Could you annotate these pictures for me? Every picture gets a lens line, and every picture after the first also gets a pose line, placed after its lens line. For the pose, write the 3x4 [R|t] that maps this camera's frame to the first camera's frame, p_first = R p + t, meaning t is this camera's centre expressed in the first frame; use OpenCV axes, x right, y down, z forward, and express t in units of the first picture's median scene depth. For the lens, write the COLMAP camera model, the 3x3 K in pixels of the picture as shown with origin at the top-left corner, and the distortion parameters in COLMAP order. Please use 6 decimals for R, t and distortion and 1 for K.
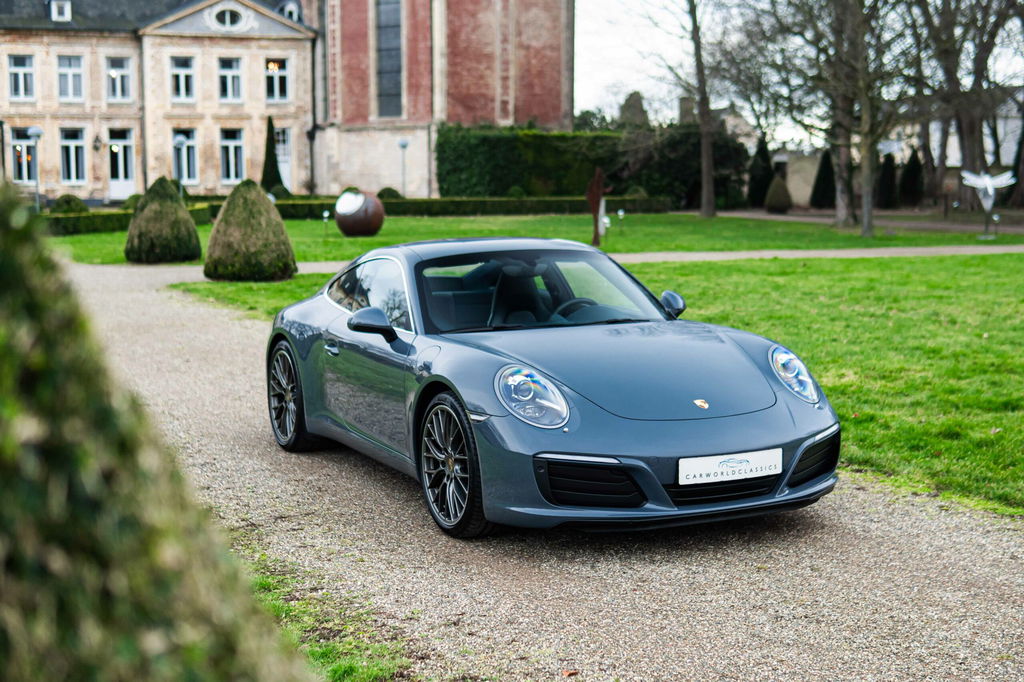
lens RADIAL K [[1481.3, 0, 536.2], [0, 1481.3, 360.6], [0, 0, 1]] dist [-0.046923, -0.072542]
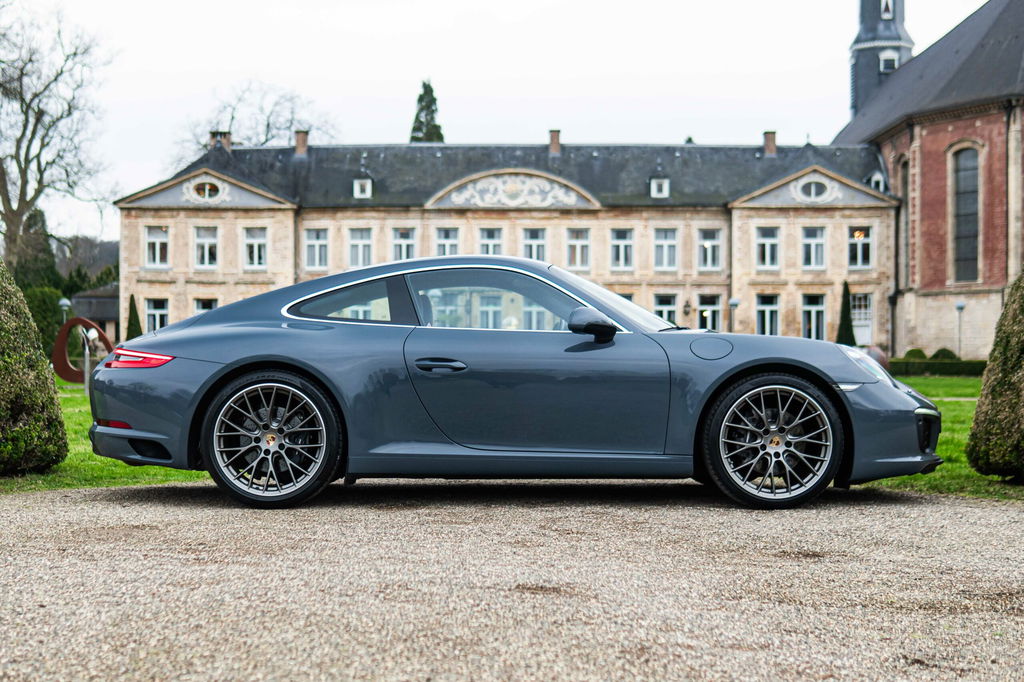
lens RADIAL K [[1561.2, 0, 460.7], [0, 1561.2, 369.1], [0, 0, 1]] dist [-0.043538, -0.136162]
pose [[0.885121, 0.010201, -0.465249, 0.088902], [-0.063224, 0.993126, -0.098506, 0.020143], [0.461046, 0.116604, 0.879682, -0.078794]]
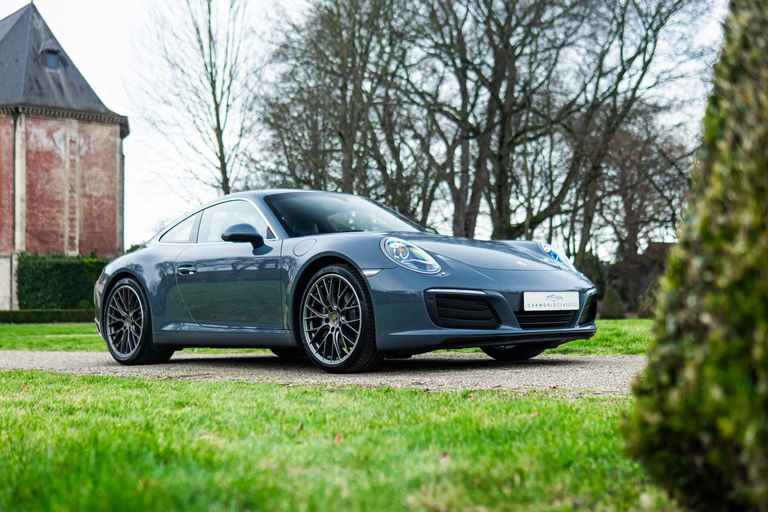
lens RADIAL K [[1131.4, 0, 384.6], [0, 1131.4, 268.9], [0, 0, 1]] dist [-0.034060, -0.114156]
pose [[0.962364, 0.001123, 0.271761, -0.026055], [0.042933, 0.986806, -0.156112, 0.016685], [-0.268350, 0.161904, 0.949618, 0.000856]]
